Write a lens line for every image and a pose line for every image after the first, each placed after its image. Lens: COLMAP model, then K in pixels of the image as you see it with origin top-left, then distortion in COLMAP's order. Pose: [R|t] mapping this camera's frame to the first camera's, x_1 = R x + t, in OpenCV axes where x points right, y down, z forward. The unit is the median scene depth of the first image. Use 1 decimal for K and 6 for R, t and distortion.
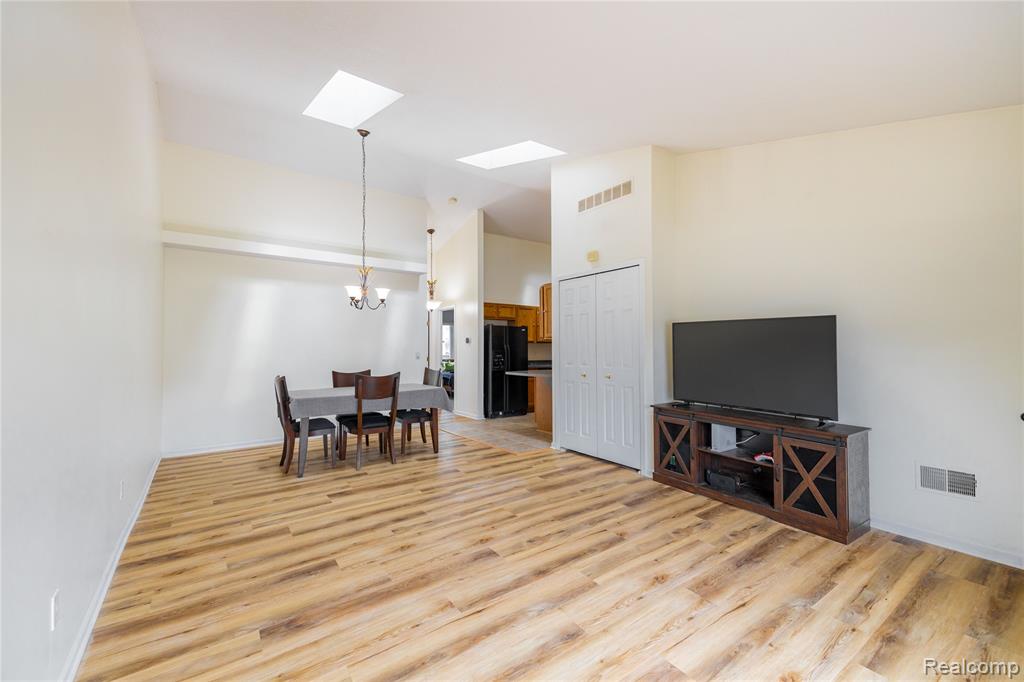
lens RADIAL K [[408.5, 0, 522.3], [0, 408.5, 340.7], [0, 0, 1]] dist [0.011980, -0.000075]
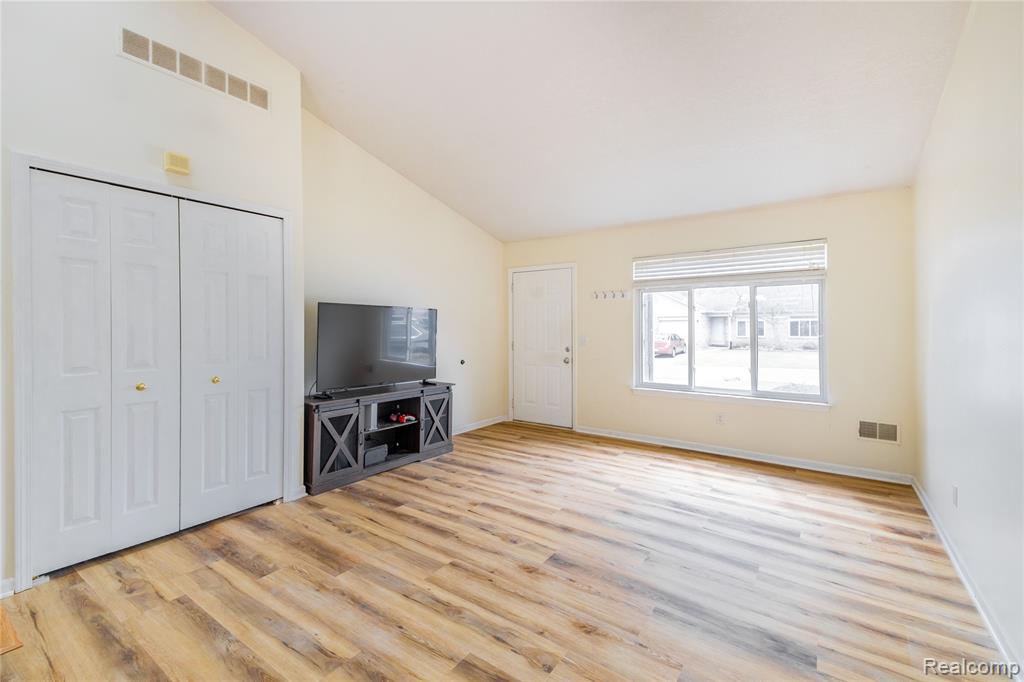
lens RADIAL K [[431.0, 0, 517.7], [0, 431.0, 323.8], [0, 0, 1]] dist [0.033016, -0.000219]
pose [[-0.321200, 0.006972, 0.946986, -0.662739], [-0.014695, 0.999816, -0.012345, 0.007212], [-0.946897, -0.017881, -0.321039, 0.954986]]
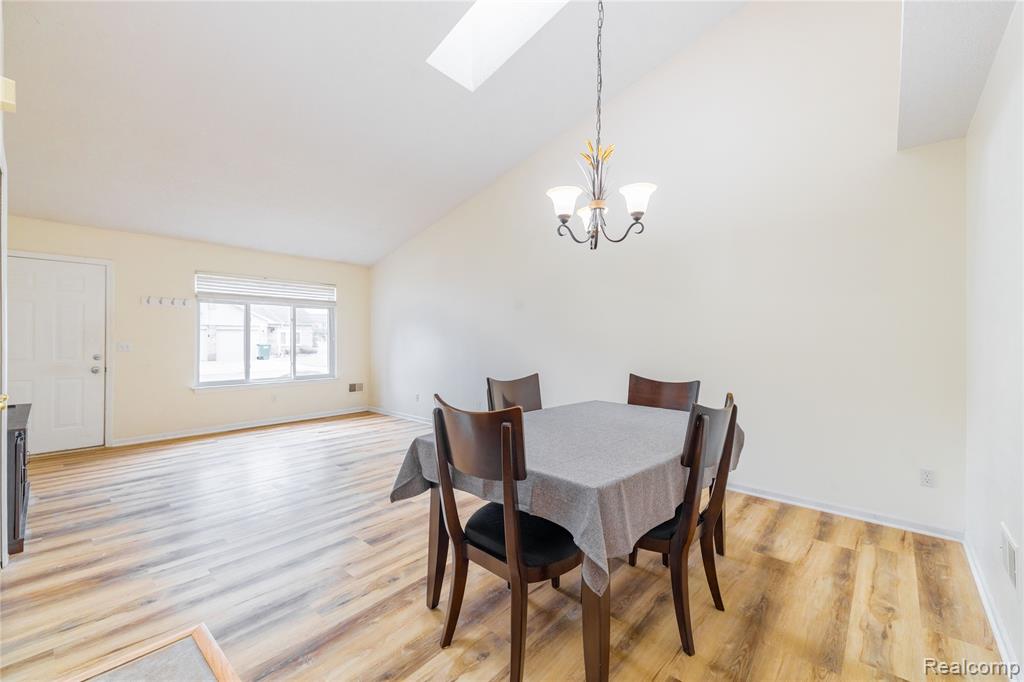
lens RADIAL K [[421.9, 0, 516.6], [0, 421.9, 338.5], [0, 0, 1]] dist [0.054726, -0.019210]
pose [[-0.978421, -0.004265, -0.206577, -0.270512], [-0.000414, 0.999825, -0.018685, 0.042906], [0.206620, -0.018197, -0.978252, 1.887115]]
